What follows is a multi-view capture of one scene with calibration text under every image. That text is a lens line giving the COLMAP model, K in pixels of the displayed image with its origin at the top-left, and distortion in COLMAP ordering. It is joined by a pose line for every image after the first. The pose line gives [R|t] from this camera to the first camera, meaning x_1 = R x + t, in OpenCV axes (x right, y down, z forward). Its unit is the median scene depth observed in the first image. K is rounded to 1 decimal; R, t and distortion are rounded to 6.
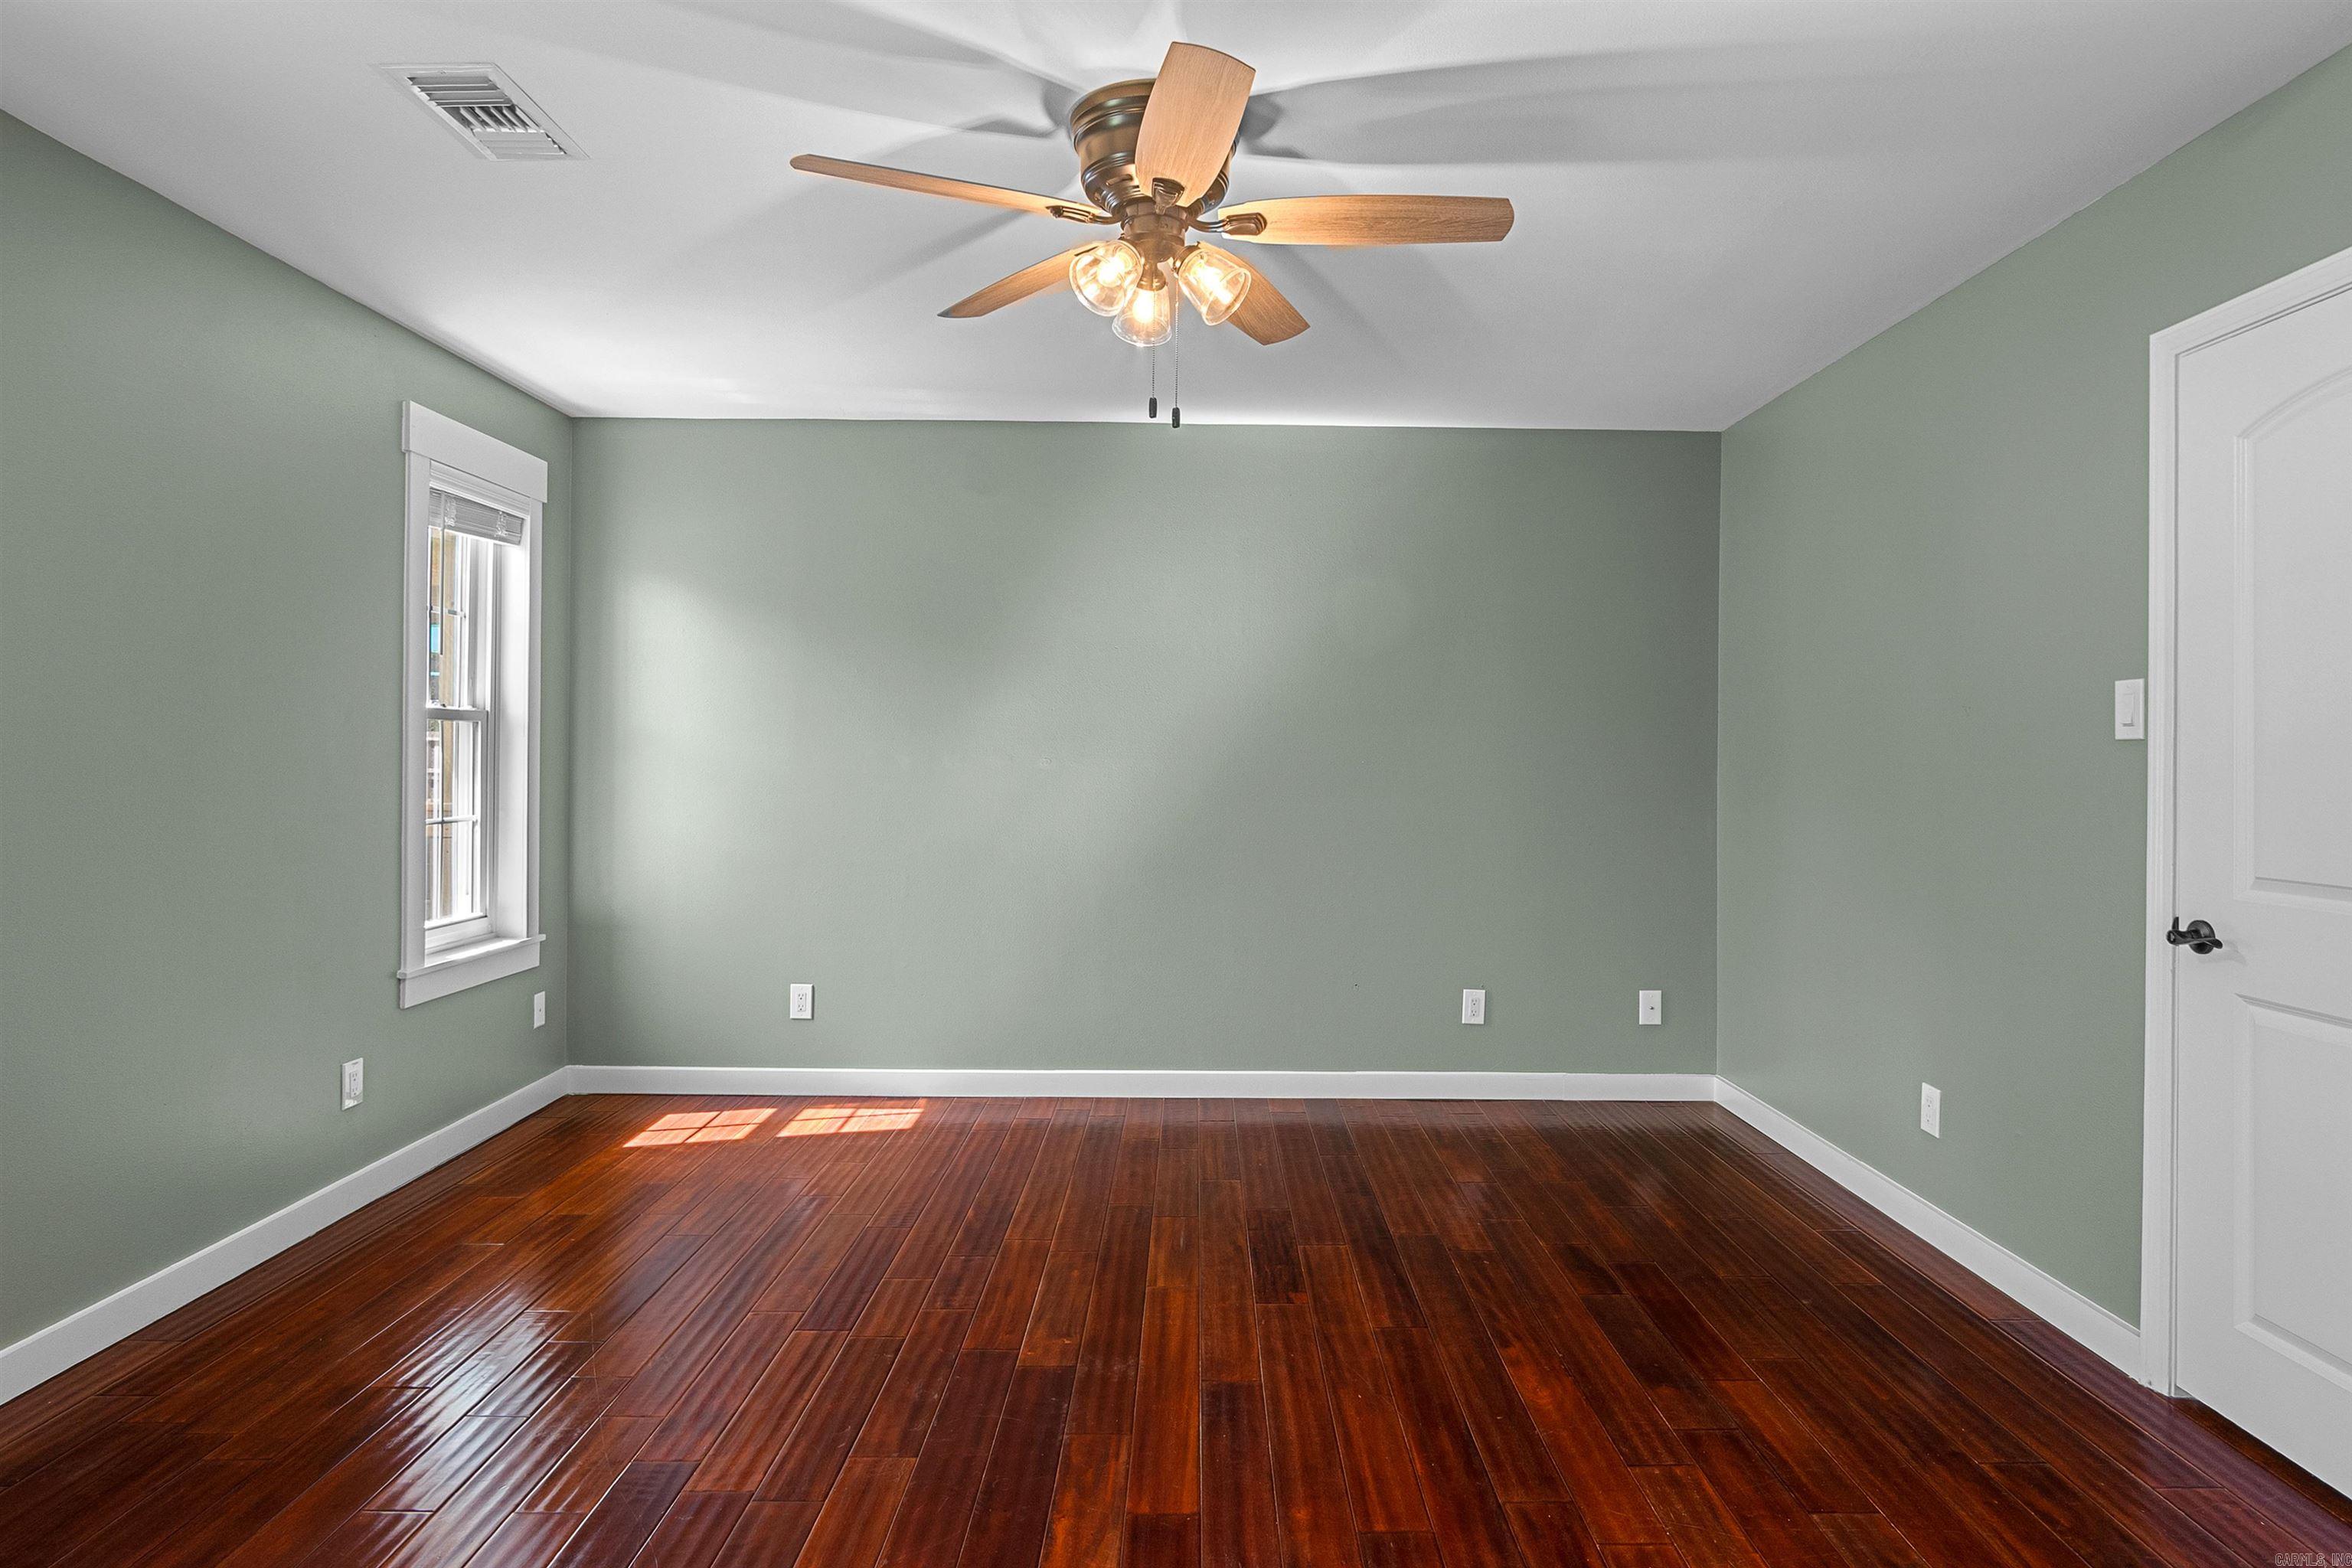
lens RADIAL K [[1320.8, 0, 1182.6], [0, 1320.8, 752.7], [0, 0, 1]] dist [-0.000017, 0.000310]
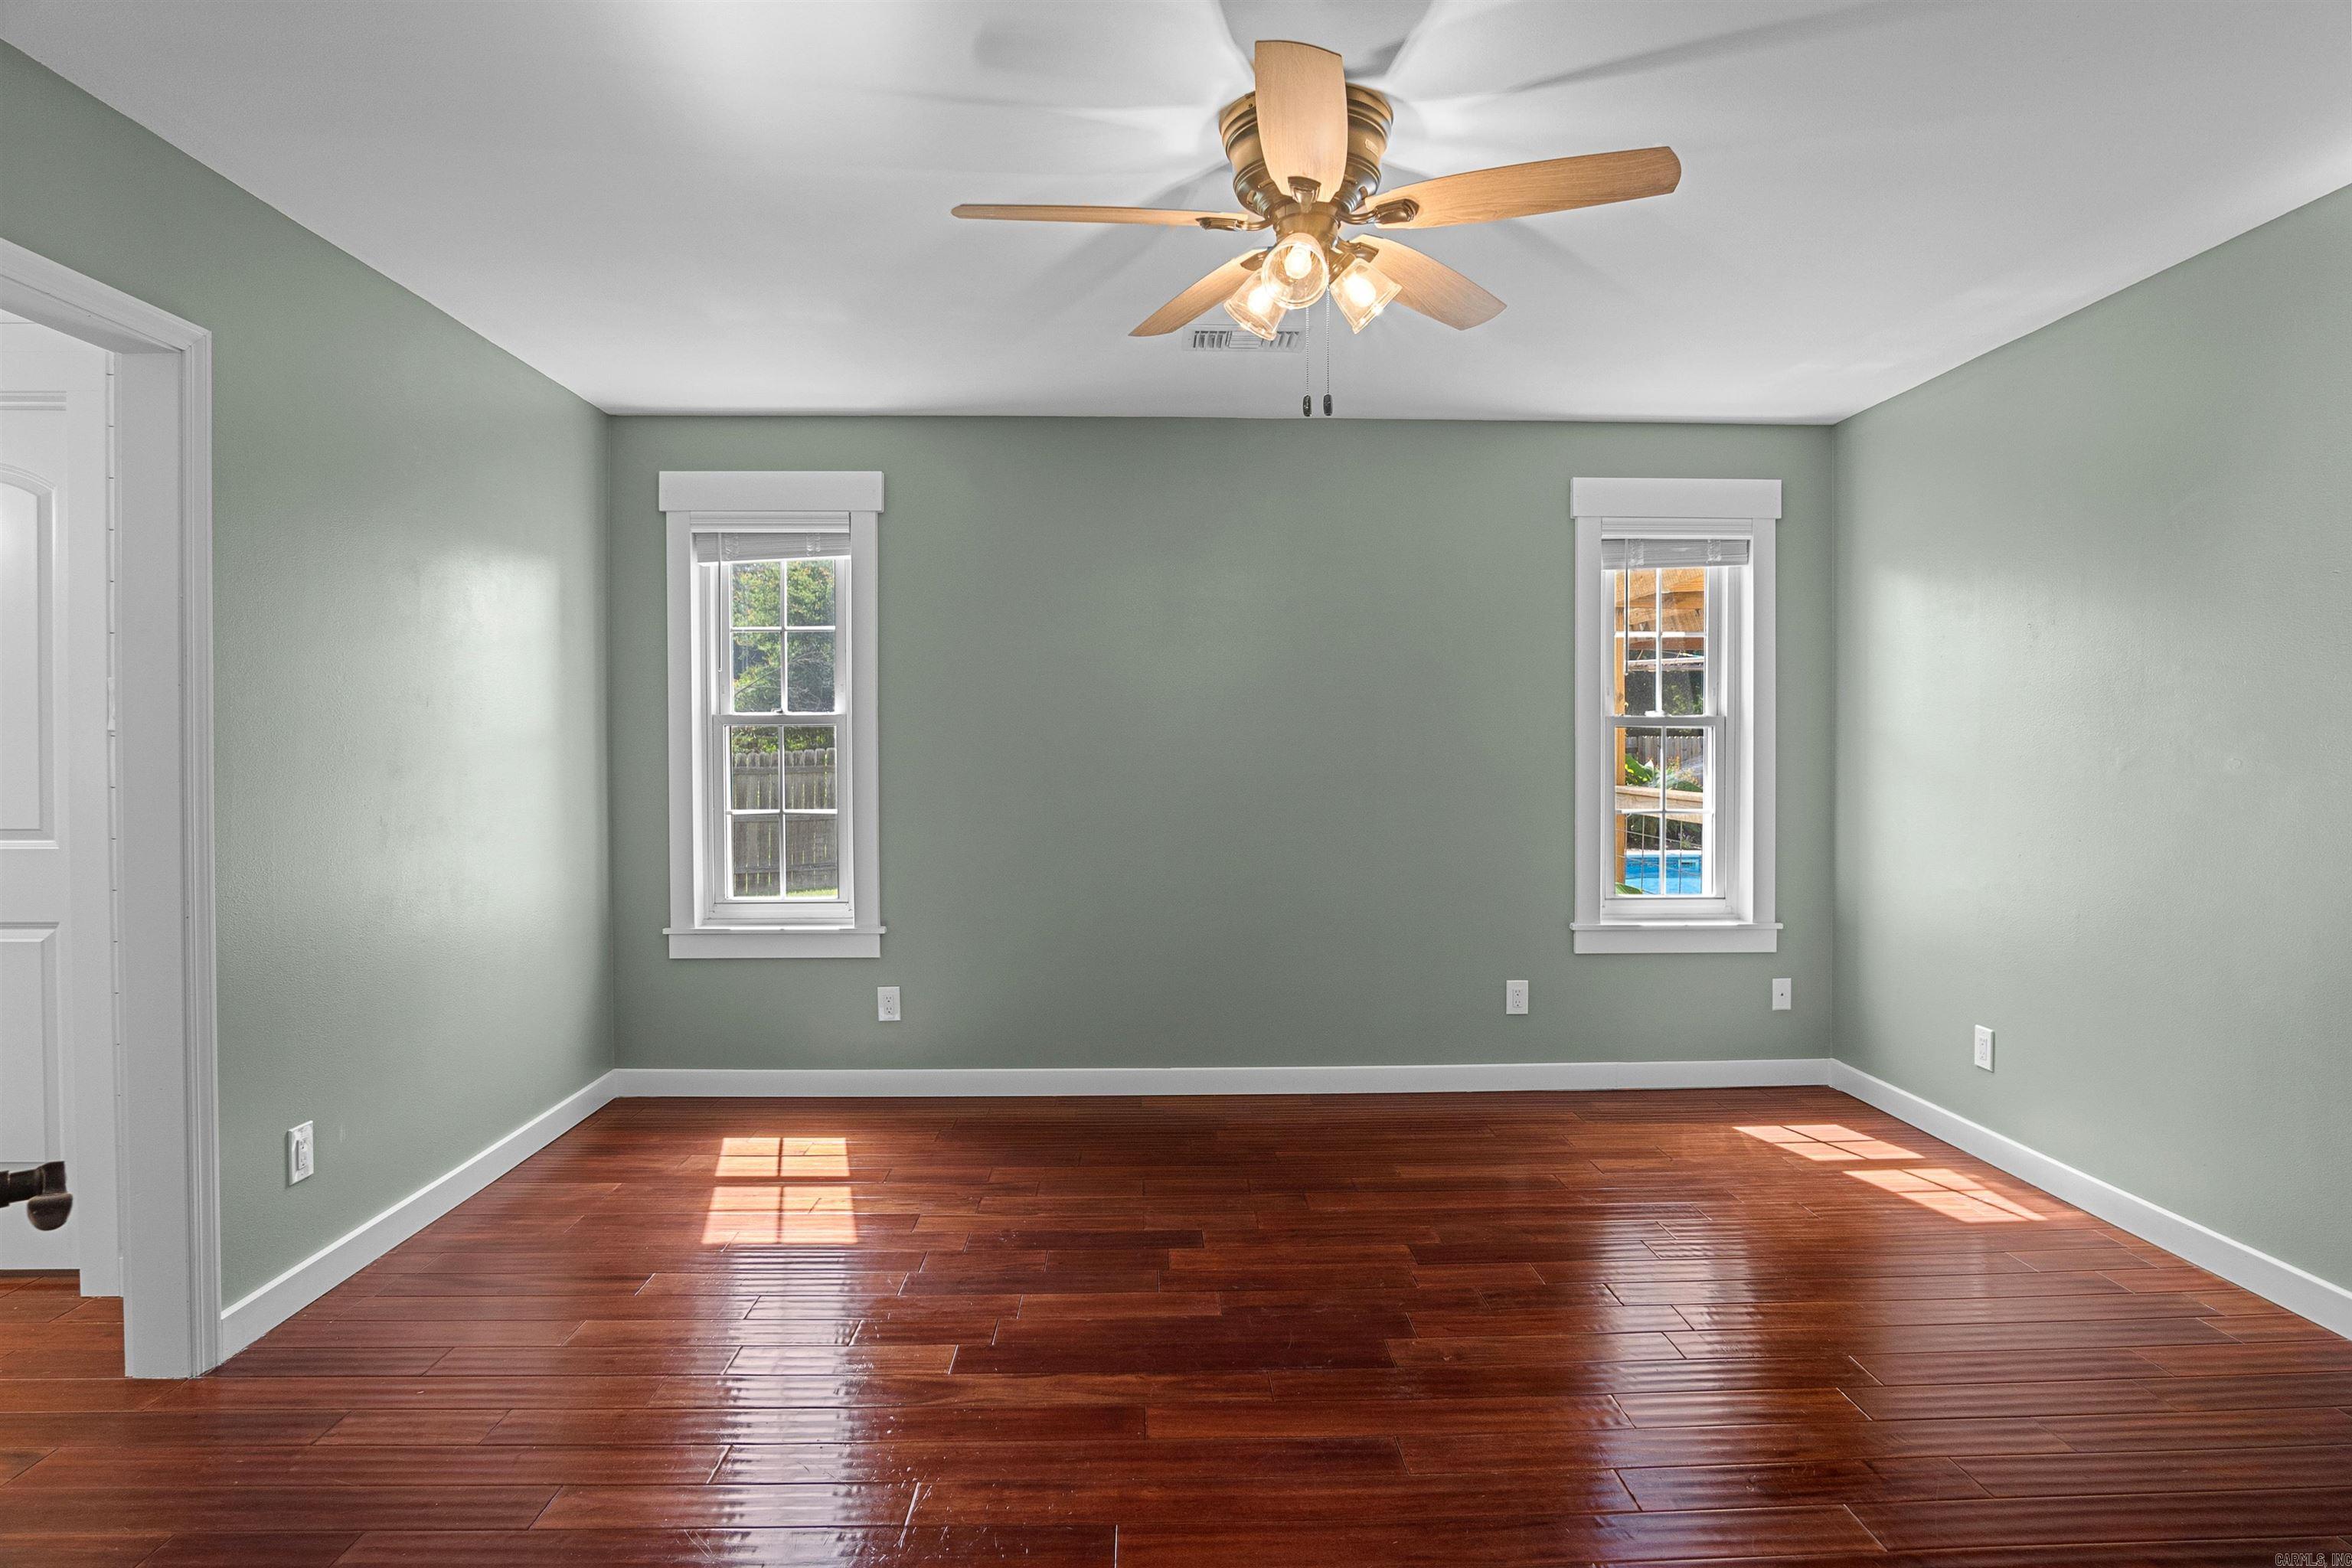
lens RADIAL K [[1261.4, 0, 1170.9], [0, 1261.4, 762.9], [0, 0, 1]] dist [-0.021385, 0.001282]
pose [[0.016731, 0.002848, -0.999856, 0.563945], [0.003005, 0.999991, 0.002899, 0.003577], [0.999856, -0.003053, 0.016722, 0.532824]]
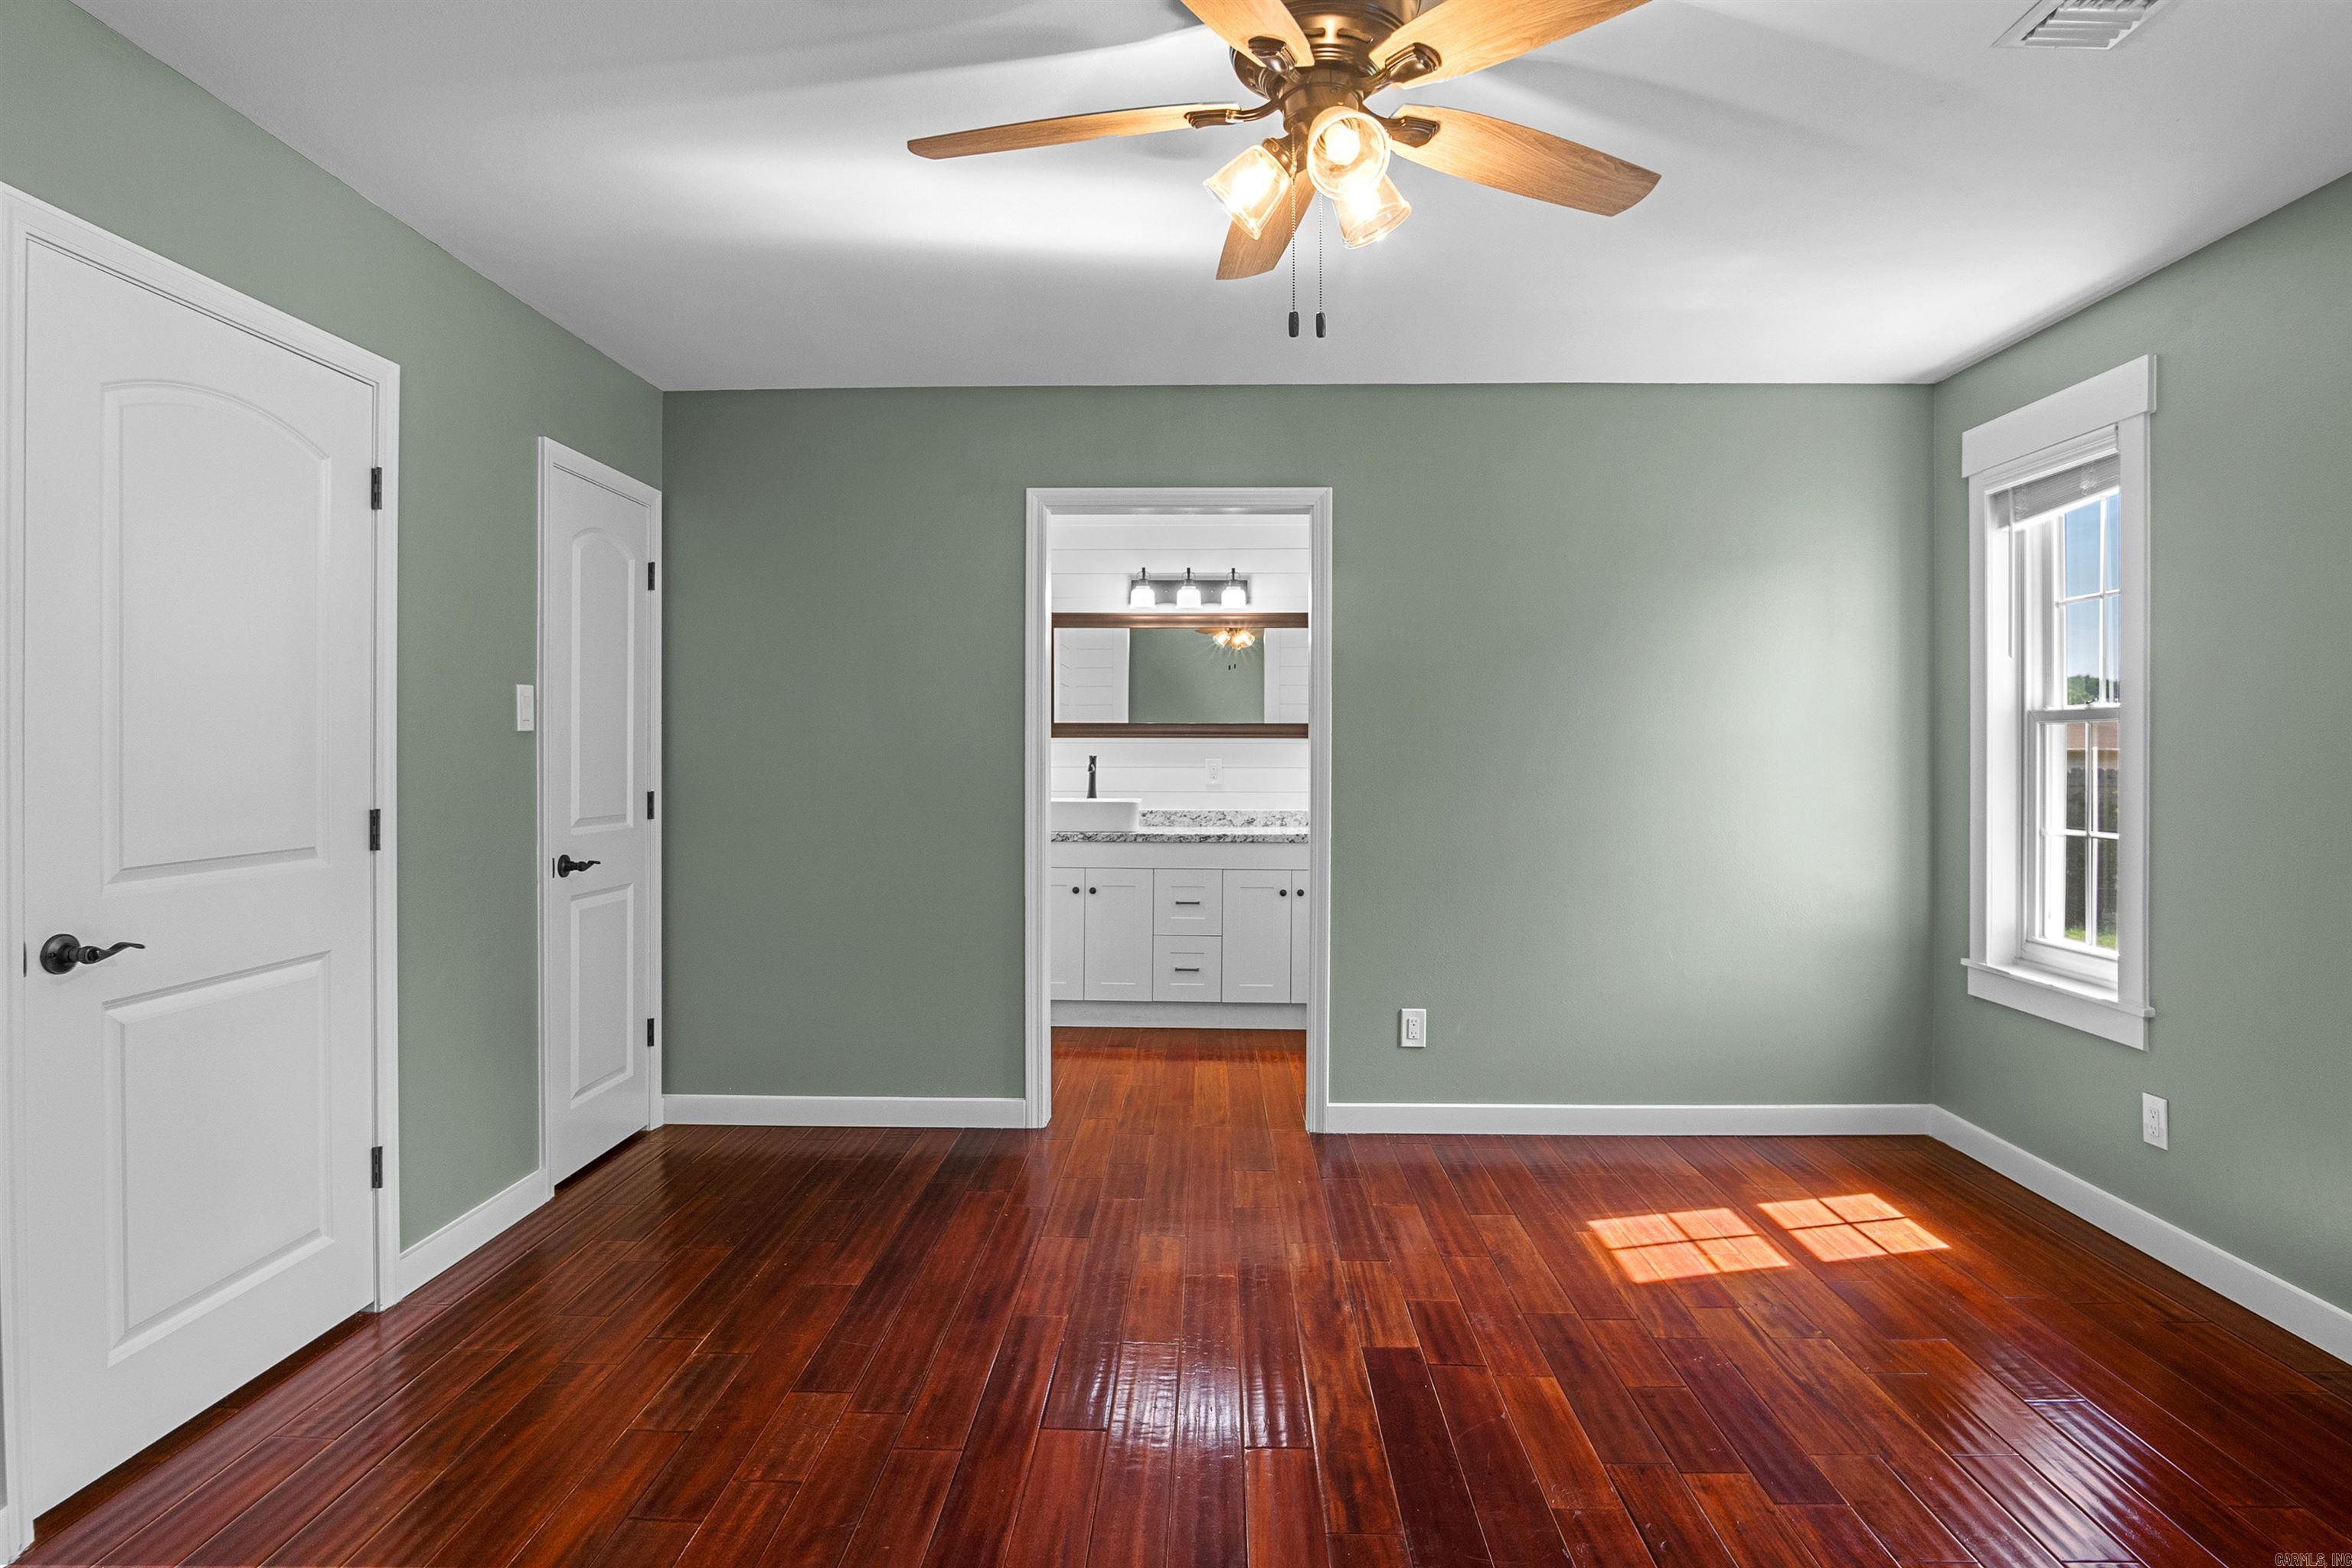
lens RADIAL K [[1261.4, 0, 1170.9], [0, 1261.4, 762.9], [0, 0, 1]] dist [-0.021385, 0.001282]
pose [[-0.999370, -0.011035, 0.033725, 0.024206], [-0.010874, 0.999929, 0.004933, 0.003766], [-0.033777, 0.004563, -0.999419, 1.079137]]
